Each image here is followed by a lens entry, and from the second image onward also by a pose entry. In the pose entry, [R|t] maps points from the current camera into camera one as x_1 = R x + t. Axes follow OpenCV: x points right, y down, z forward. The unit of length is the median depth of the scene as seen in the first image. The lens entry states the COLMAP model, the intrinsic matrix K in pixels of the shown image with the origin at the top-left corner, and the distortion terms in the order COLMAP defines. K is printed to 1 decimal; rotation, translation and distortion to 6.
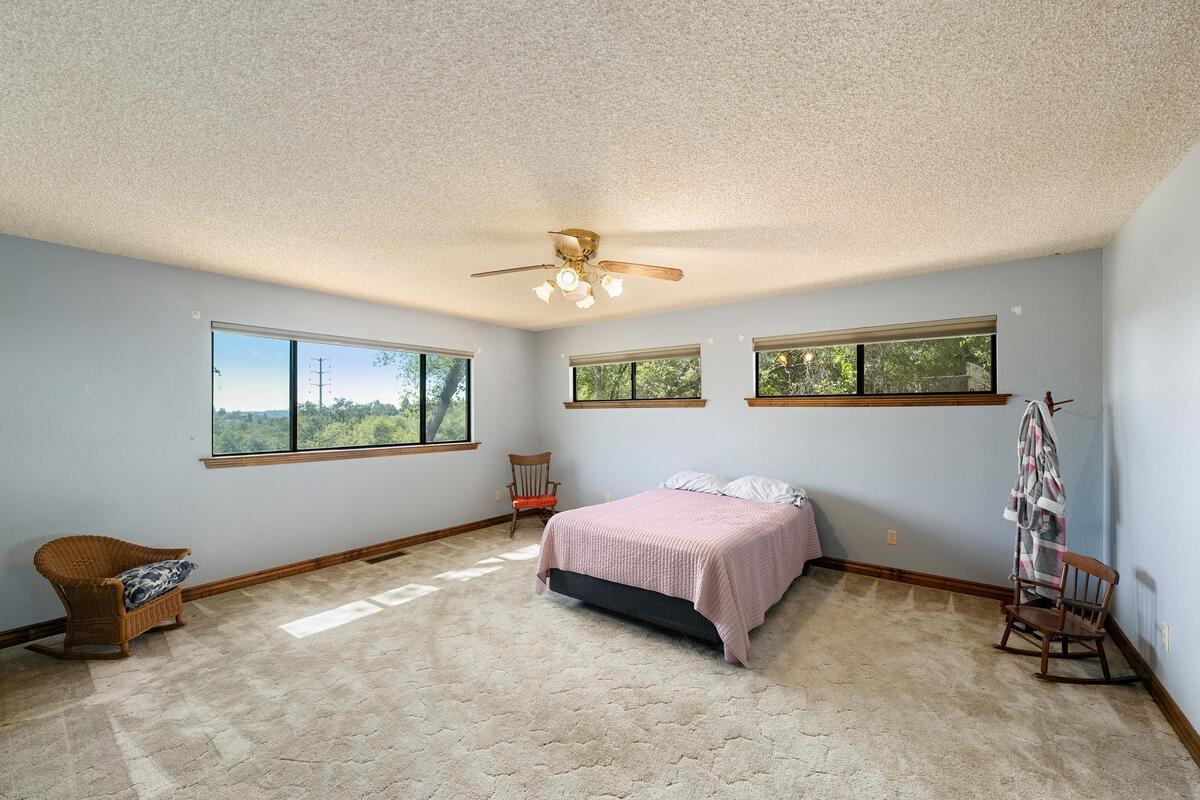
lens RADIAL K [[469.8, 0, 603.6], [0, 469.8, 407.8], [0, 0, 1]] dist [-0.003118, 0.000670]
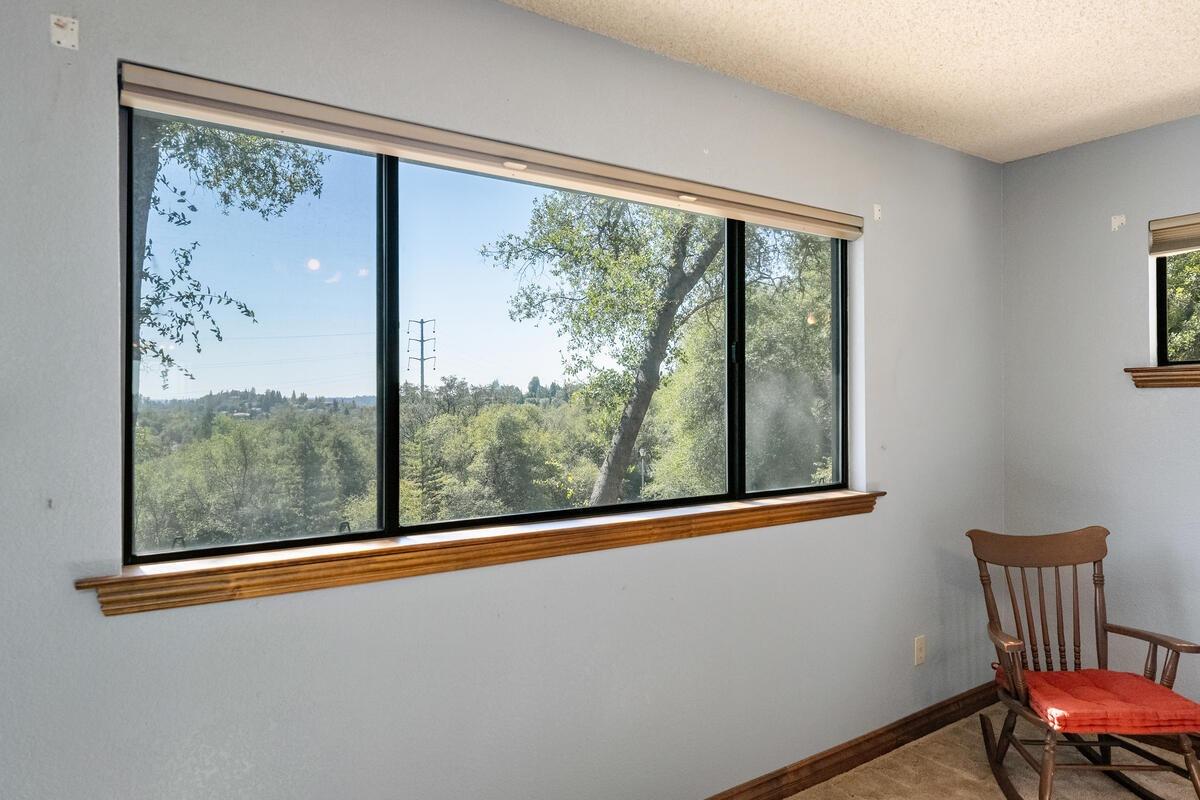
lens RADIAL K [[765.8, 0, 597.0], [0, 765.8, 395.9], [0, 0, 1]] dist [0.010522, -0.008597]
pose [[0.950143, -0.002822, -0.311802, -0.284523], [0.004893, 0.999971, 0.005858, 0.002434], [0.311776, -0.007092, 0.950129, 0.429033]]
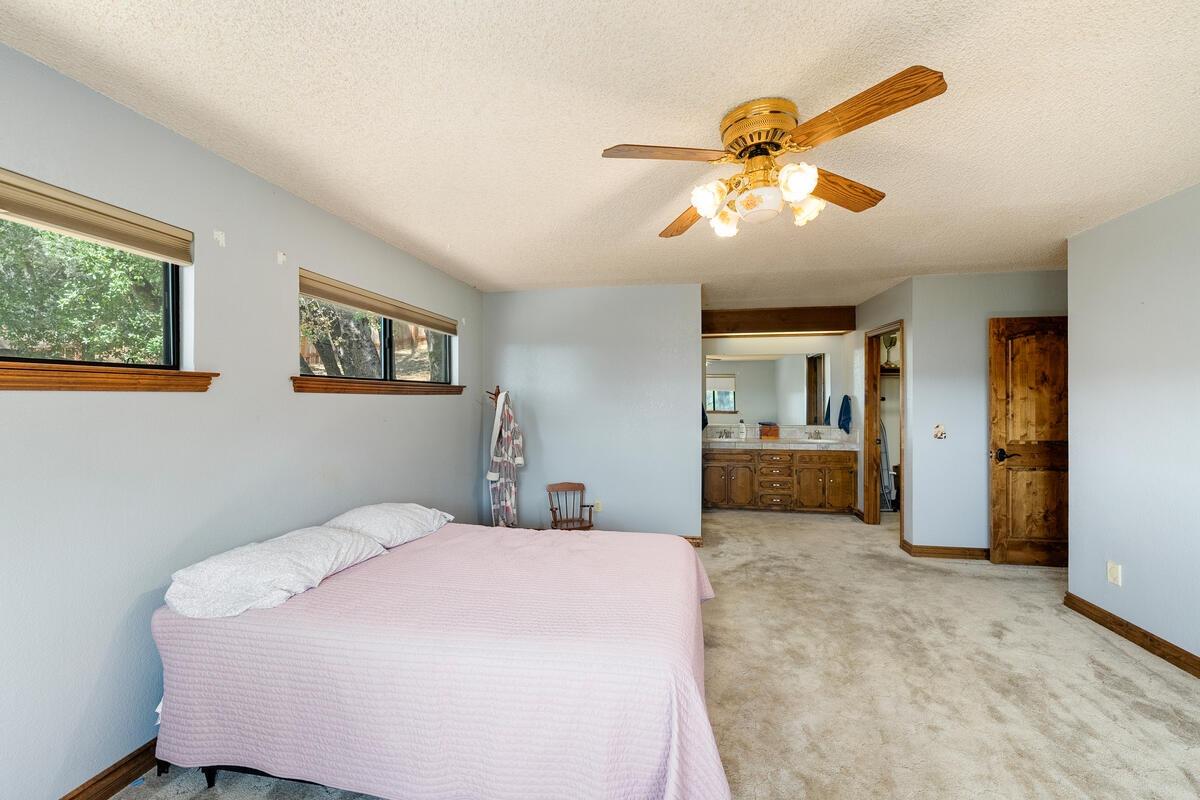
lens RADIAL K [[469.8, 0, 606.3], [0, 469.8, 398.2], [0, 0, 1]] dist [-0.003118, 0.000670]
pose [[-0.455218, -0.000386, 0.890380, -0.274284], [-0.004641, 0.999987, -0.001939, 0.002883], [-0.890368, -0.005015, -0.455214, 0.763402]]
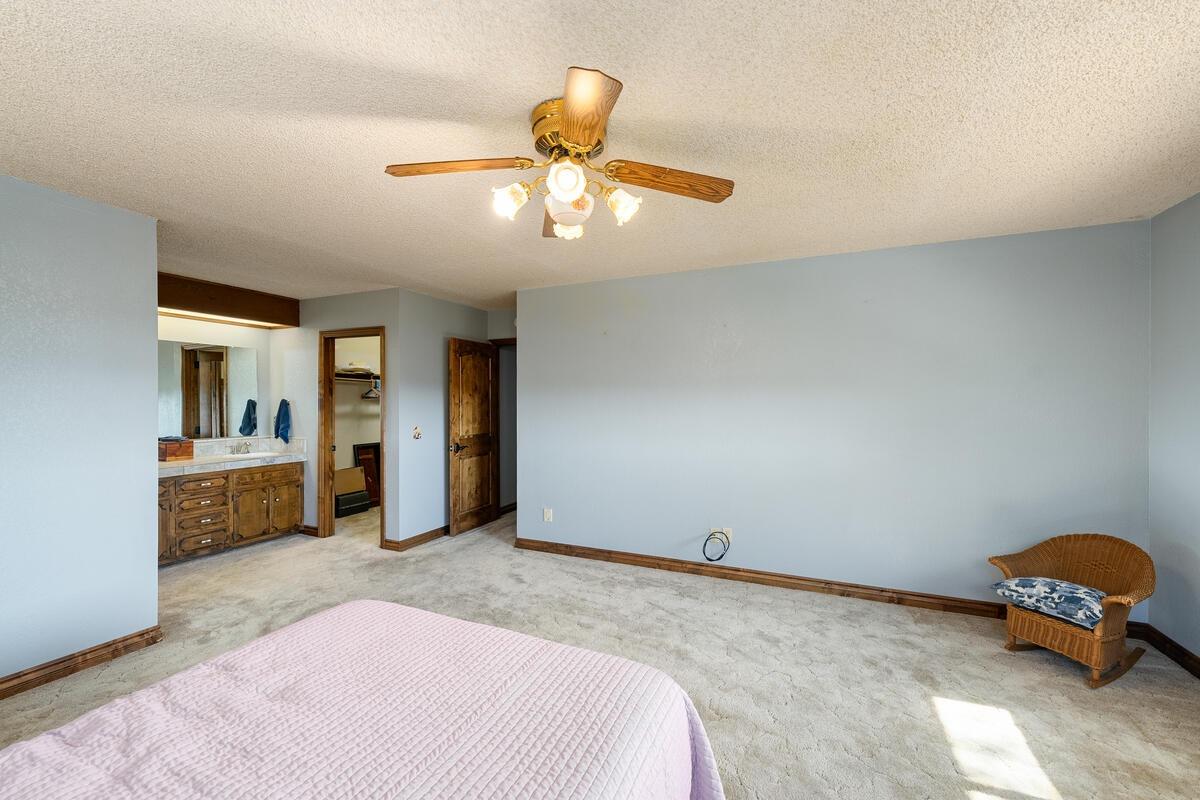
lens RADIAL K [[469.8, 0, 610.2], [0, 469.8, 402.5], [0, 0, 1]] dist [-0.003118, 0.000670]
pose [[-0.979190, 0.000916, -0.202945, -0.007795], [0.001859, 0.999988, -0.004457, 0.003109], [0.202938, -0.004742, -0.979180, 0.839888]]
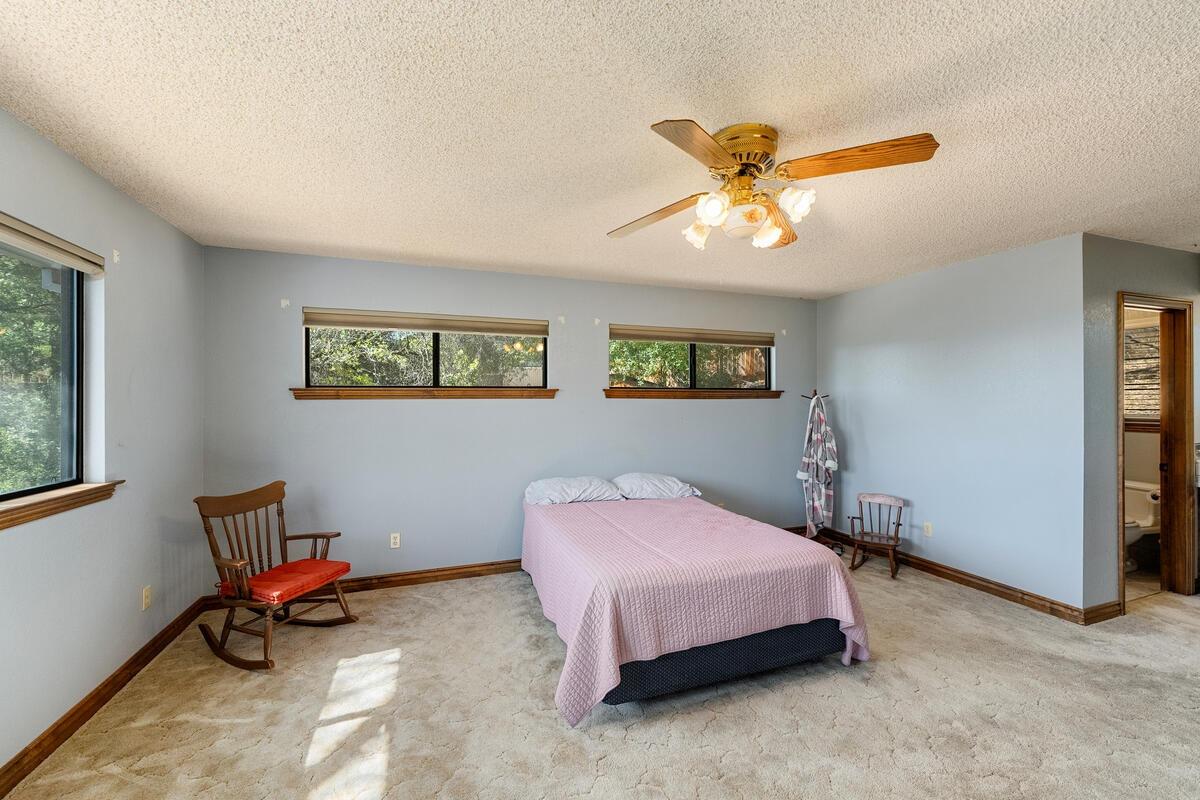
lens RADIAL K [[469.8, 0, 604.8], [0, 469.8, 401.2], [0, 0, 1]] dist [-0.003118, 0.000670]
pose [[0.543278, 0.002202, 0.839550, -0.376439], [-0.003186, 0.999995, -0.000561, 0.002827], [-0.839547, -0.002370, 0.543282, 0.420697]]
